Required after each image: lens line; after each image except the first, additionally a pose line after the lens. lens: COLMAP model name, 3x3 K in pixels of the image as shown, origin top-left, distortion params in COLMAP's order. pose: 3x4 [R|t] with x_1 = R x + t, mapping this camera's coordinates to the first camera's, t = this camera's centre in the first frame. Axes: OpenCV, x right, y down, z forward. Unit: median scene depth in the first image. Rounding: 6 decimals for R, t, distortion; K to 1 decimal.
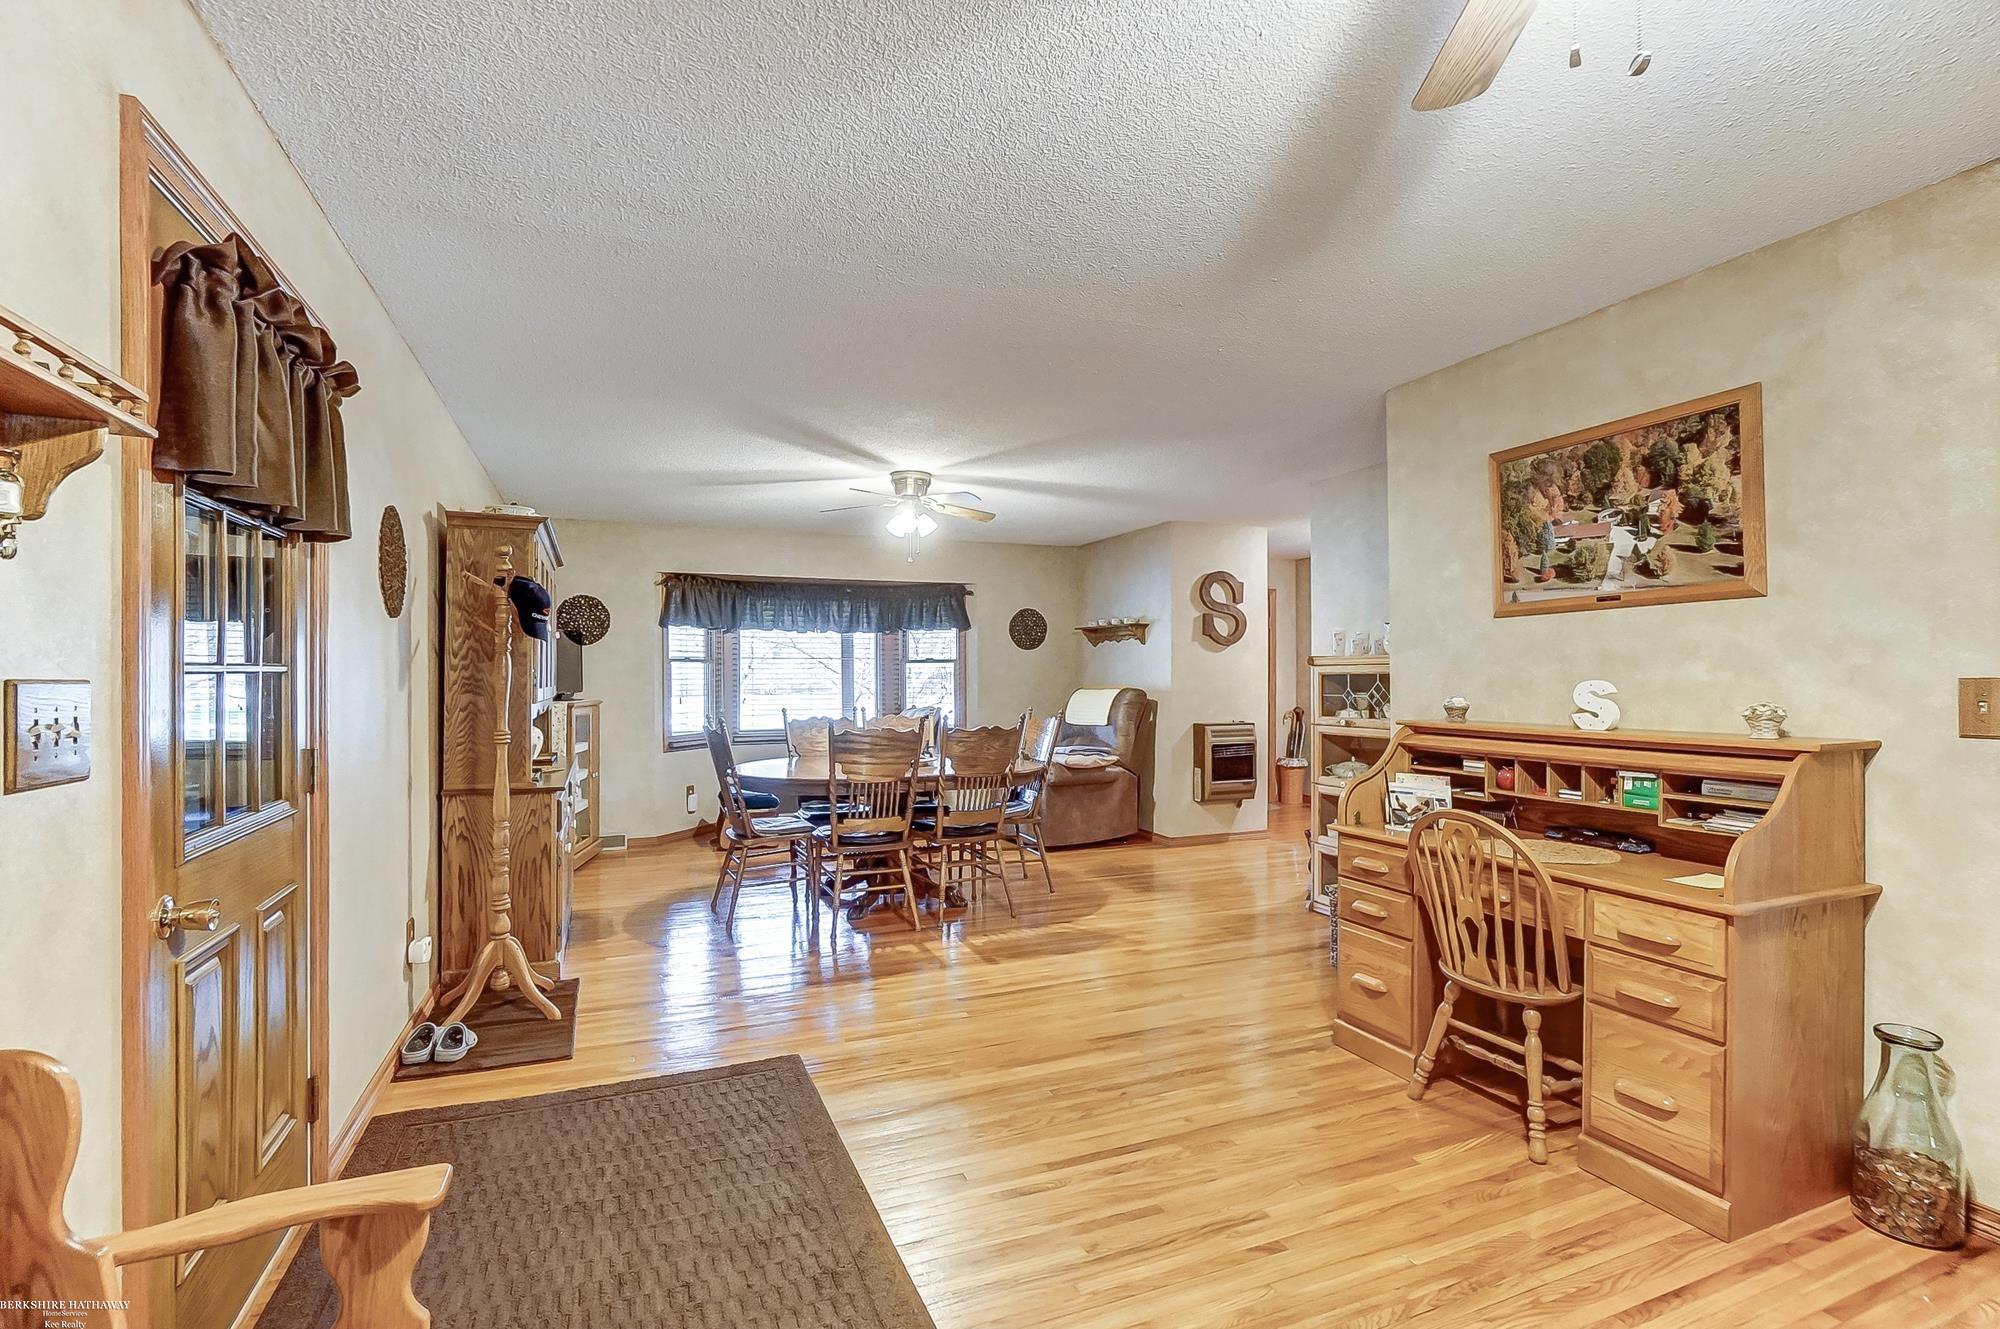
lens RADIAL K [[910.3, 0, 992.5], [0, 910.3, 657.6], [0, 0, 1]] dist [-0.001711, -0.000429]
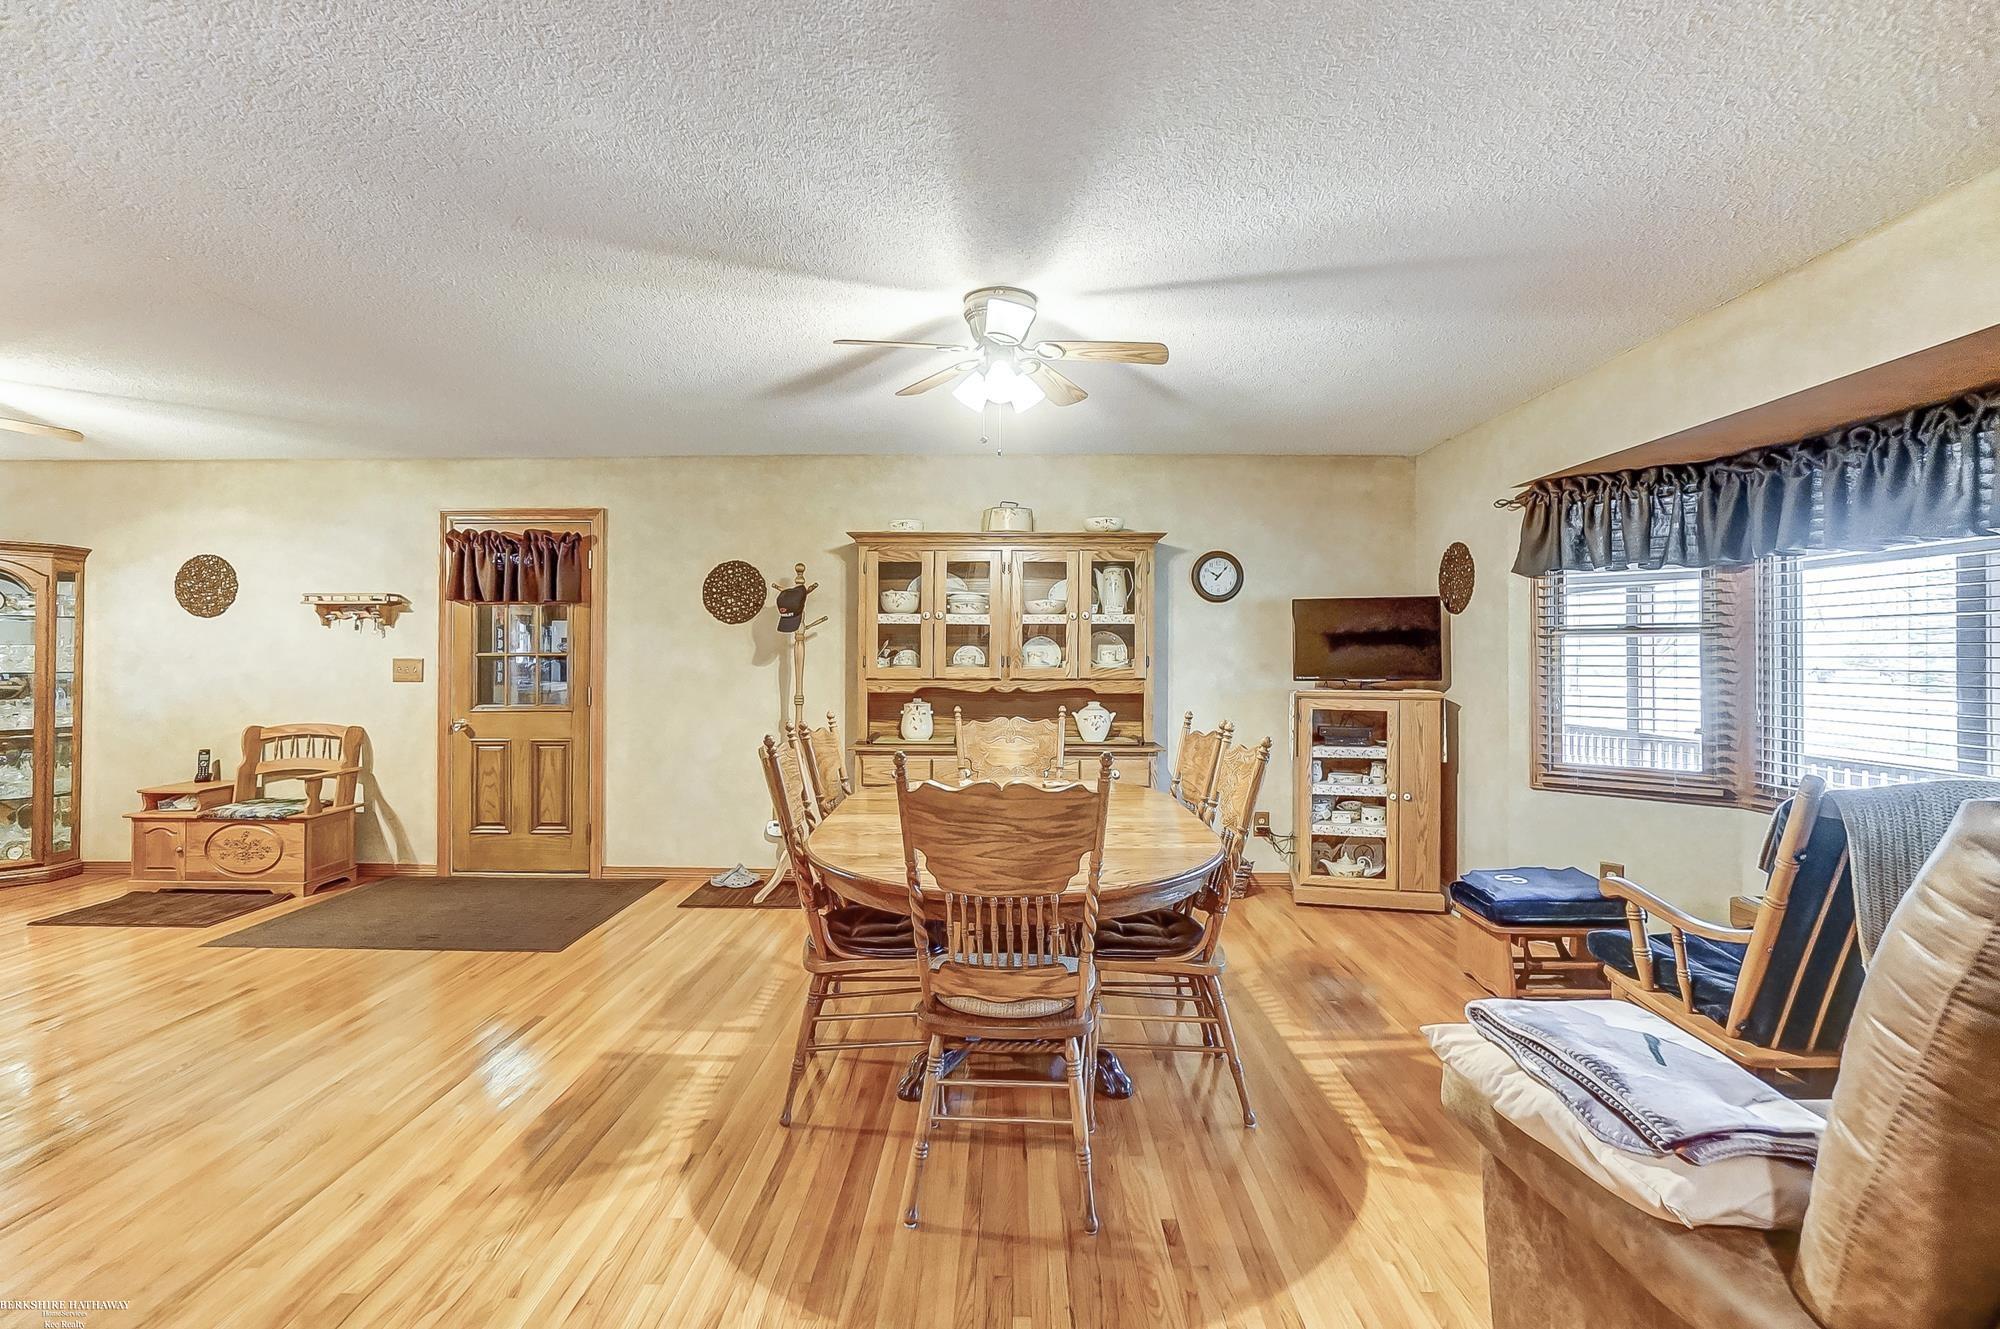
lens RADIAL K [[910.3, 0, 992.5], [0, 910.3, 657.6], [0, 0, 1]] dist [-0.001711, -0.000429]
pose [[-0.404405, 0.010686, -0.914518, 0.462352], [0.018189, 0.999828, 0.003639, 0.016163], [0.914399, -0.015163, -0.404530, 1.356781]]
